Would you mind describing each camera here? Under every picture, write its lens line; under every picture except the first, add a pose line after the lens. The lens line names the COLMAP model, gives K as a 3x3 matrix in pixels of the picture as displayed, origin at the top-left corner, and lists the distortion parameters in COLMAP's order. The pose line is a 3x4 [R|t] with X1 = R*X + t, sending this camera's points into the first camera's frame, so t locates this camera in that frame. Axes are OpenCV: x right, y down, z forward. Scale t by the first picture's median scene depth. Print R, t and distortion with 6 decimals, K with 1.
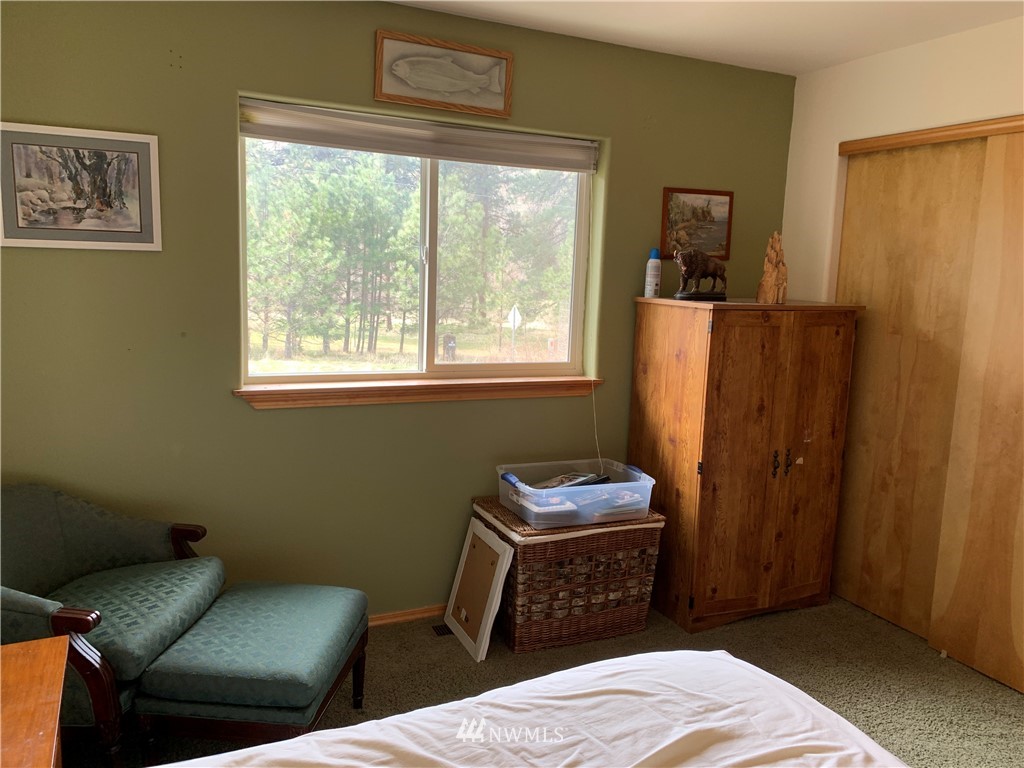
lens RADIAL K [[785.2, 0, 511.3], [0, 785.2, 382.2], [0, 0, 1]] dist [0.025540, -0.002318]
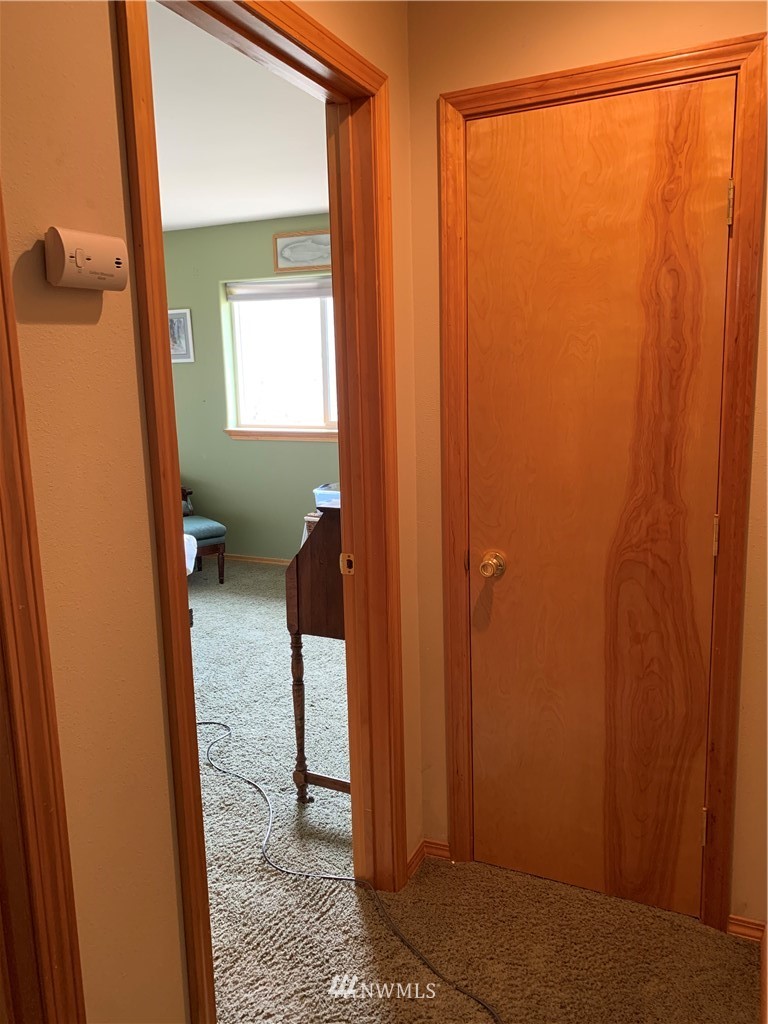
lens RADIAL K [[785.2, 0, 384.2], [0, 785.2, 511.8], [0, 0, 1]] dist [0.025540, -0.002318]
pose [[0.659257, 0.079254, -0.747729, 1.452935], [-0.065855, 0.996694, 0.047579, 0.099053], [0.749028, 0.017875, 0.662297, -0.022715]]
